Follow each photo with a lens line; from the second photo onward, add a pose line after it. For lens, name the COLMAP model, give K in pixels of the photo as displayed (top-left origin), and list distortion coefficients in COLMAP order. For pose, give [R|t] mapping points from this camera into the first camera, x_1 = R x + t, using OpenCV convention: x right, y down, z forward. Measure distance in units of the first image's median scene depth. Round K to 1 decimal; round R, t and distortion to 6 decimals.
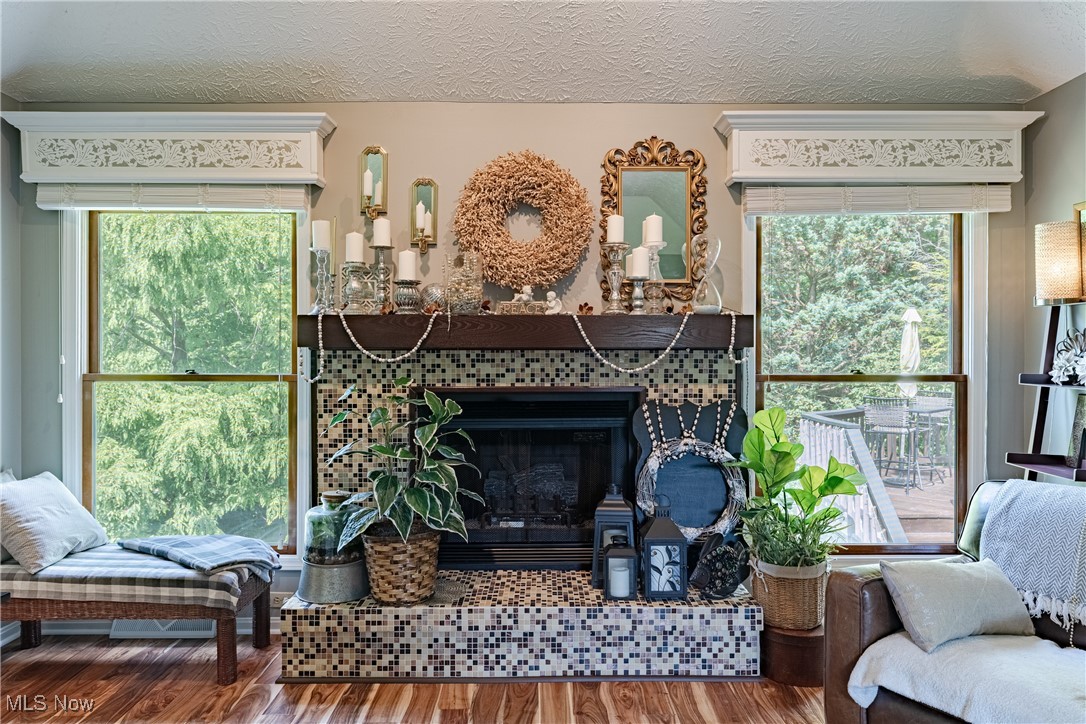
lens RADIAL K [[746.4, 0, 543.0], [0, 746.4, 356.6], [0, 0, 1]] dist [-0.000756, -0.001549]
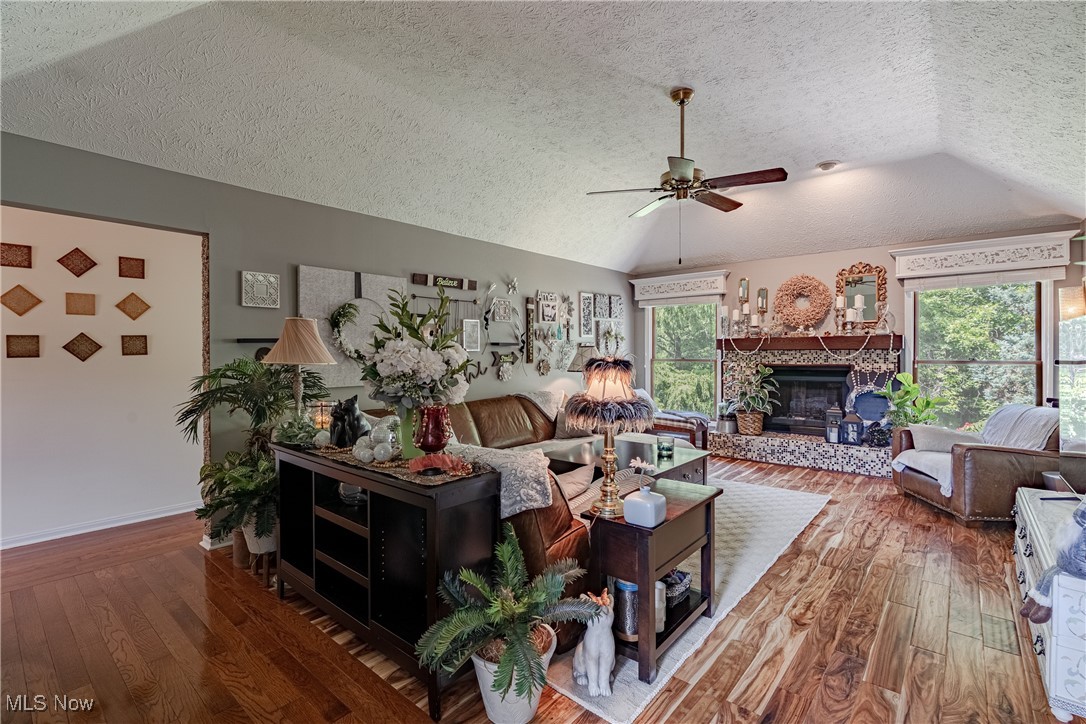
lens RADIAL K [[496.2, 0, 552.2], [0, 496.2, 356.7], [0, 0, 1]] dist [-0.002380, -0.000456]
pose [[0.765422, 0.001696, -0.643526, 0.432349], [-0.002150, 0.999998, 0.000078, 0.016158], [0.643525, 0.001324, 0.765424, -0.911694]]
